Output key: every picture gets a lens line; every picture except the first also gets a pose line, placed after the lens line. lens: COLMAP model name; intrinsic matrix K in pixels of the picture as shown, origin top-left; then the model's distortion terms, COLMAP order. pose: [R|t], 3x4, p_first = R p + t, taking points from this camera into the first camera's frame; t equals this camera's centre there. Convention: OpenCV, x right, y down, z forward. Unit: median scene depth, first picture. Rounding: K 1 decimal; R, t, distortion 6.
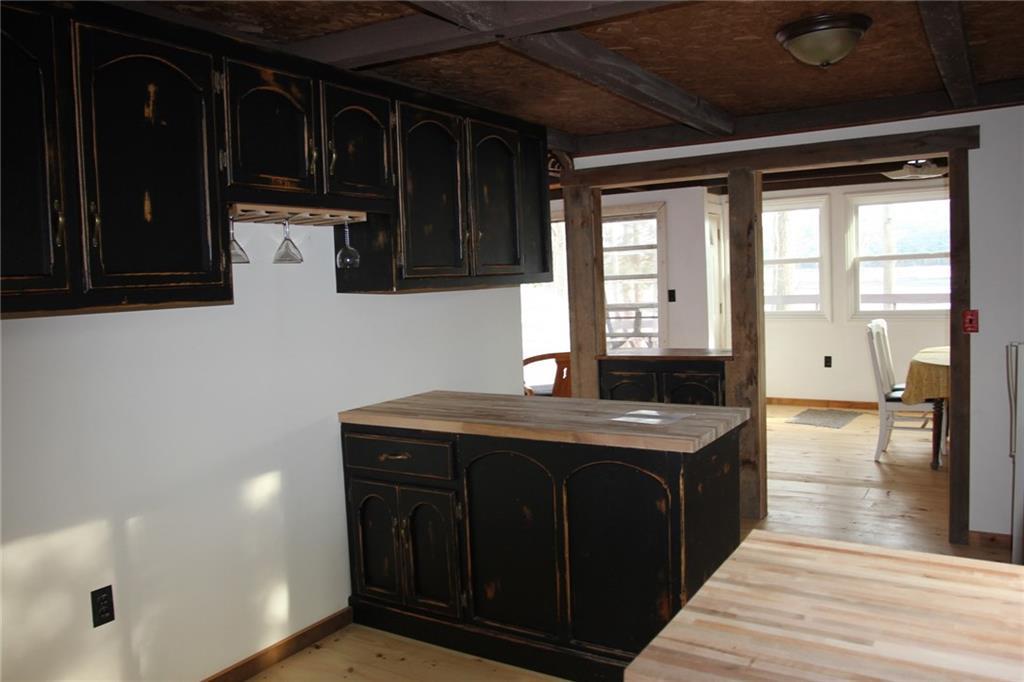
lens RADIAL K [[805.9, 0, 513.4], [0, 805.9, 338.1], [0, 0, 1]] dist [-0.040705, 0.002473]
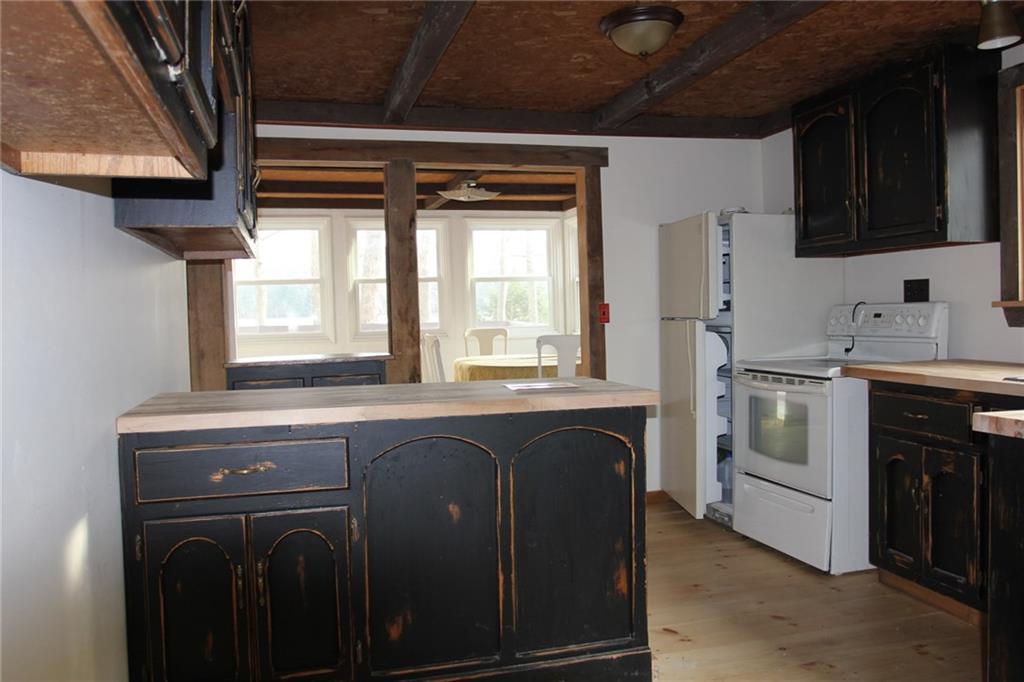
lens RADIAL K [[805.9, 0, 512.6], [0, 805.9, 340.9], [0, 0, 1]] dist [-0.040705, 0.002473]
pose [[0.679638, -0.003959, 0.733537, -0.384933], [0.050944, 0.997826, -0.041816, 0.062323], [-0.731777, 0.065789, 0.678362, 0.298216]]
